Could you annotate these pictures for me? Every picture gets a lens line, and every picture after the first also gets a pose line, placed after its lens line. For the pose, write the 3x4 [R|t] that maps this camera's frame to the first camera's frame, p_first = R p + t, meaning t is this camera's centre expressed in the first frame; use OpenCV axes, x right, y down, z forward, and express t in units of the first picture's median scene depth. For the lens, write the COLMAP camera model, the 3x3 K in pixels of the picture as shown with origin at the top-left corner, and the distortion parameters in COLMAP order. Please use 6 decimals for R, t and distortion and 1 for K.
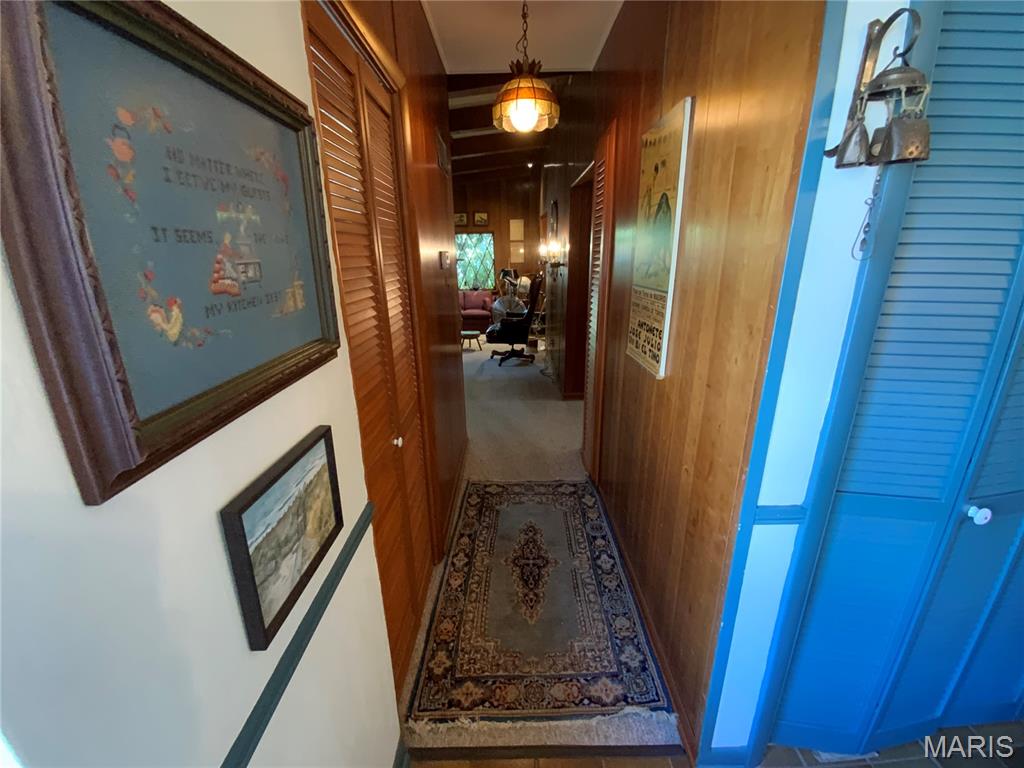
lens RADIAL K [[414.7, 0, 514.2], [0, 414.7, 386.2], [0, 0, 1]] dist [0.011236, -0.011579]
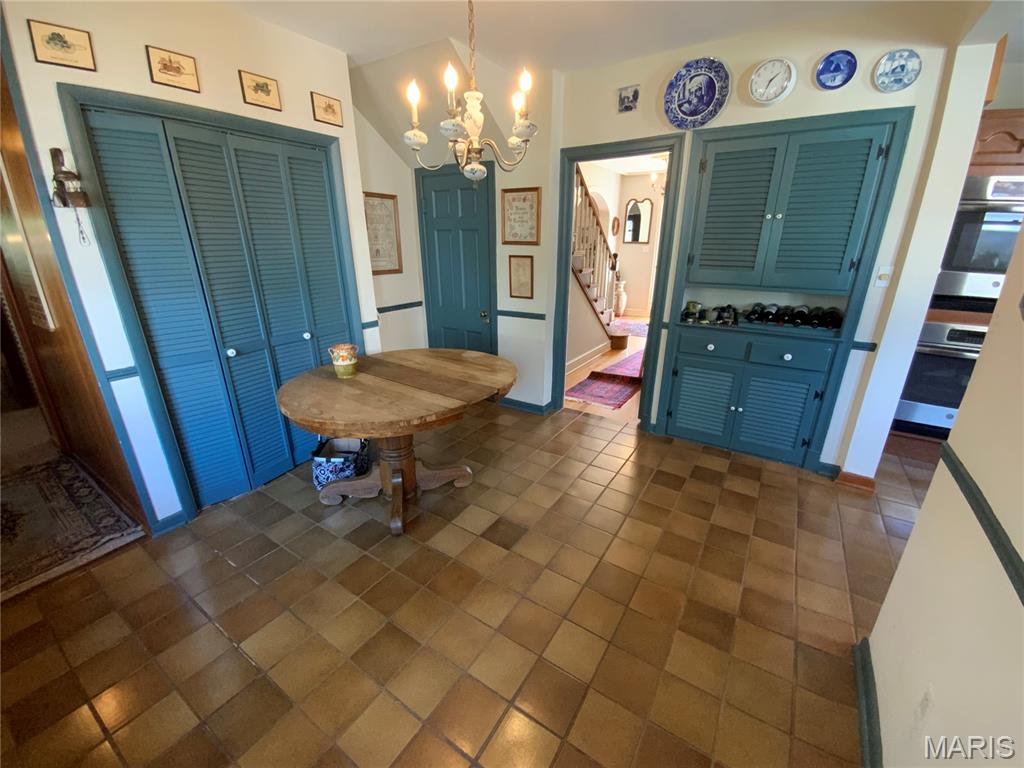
lens RADIAL K [[418.0, 0, 512.0], [0, 418.0, 384.0], [0, 0, 1]] dist [0.030718, -0.024267]
pose [[0.559621, -0.264742, 0.785325, 0.049099], [0.256585, 0.956392, 0.139568, 0.381721], [-0.788028, 0.123397, 0.603146, -1.174587]]
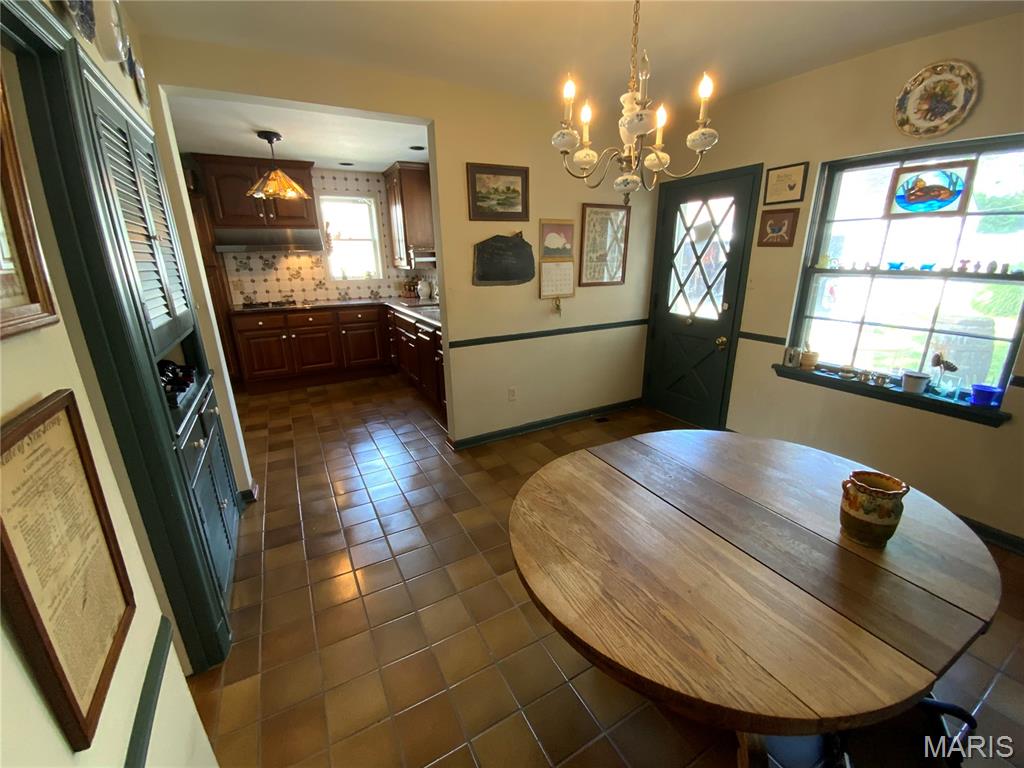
lens RADIAL K [[412.5, 0, 510.1], [0, 412.5, 390.7], [0, 0, 1]] dist [0.011455, -0.017278]
pose [[-0.884484, 0.169945, -0.434519, 1.950100], [-0.117717, 0.819891, 0.560287, -0.192259], [0.451476, 0.546715, -0.705175, 0.488833]]
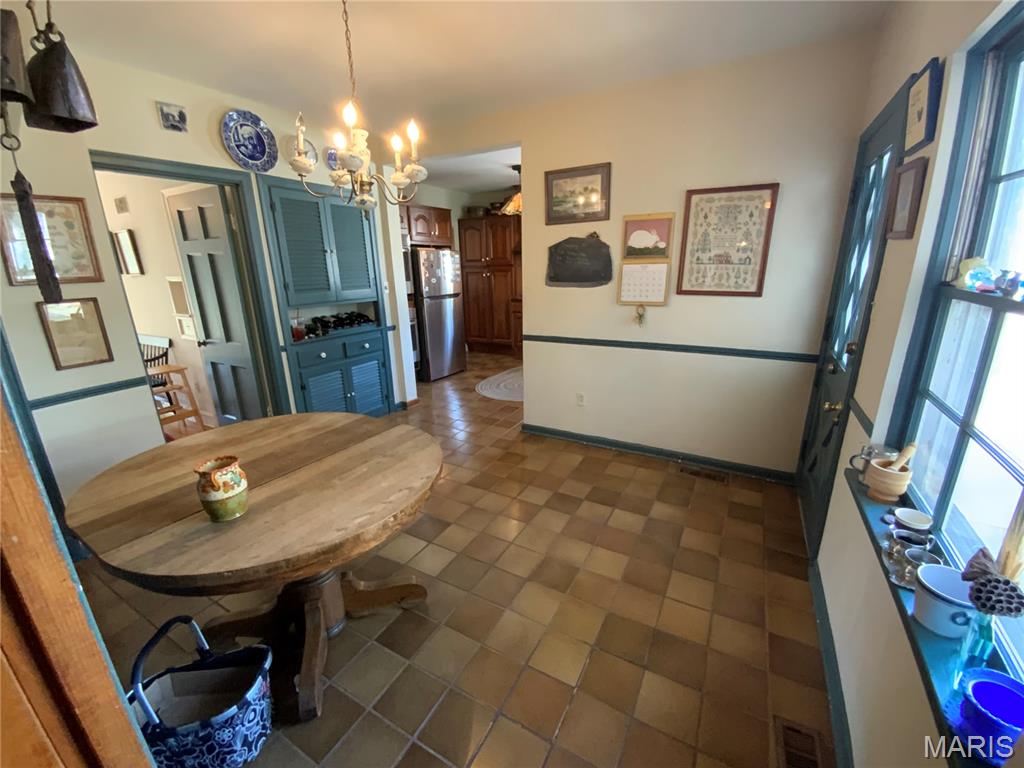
lens RADIAL K [[414.7, 0, 514.2], [0, 414.7, 386.2], [0, 0, 1]] dist [0.011236, -0.011579]
pose [[-0.867652, -0.113634, 0.484012, 0.053761], [0.183448, 0.831660, 0.524107, -0.189710], [-0.462090, 0.543533, -0.700745, 0.588241]]
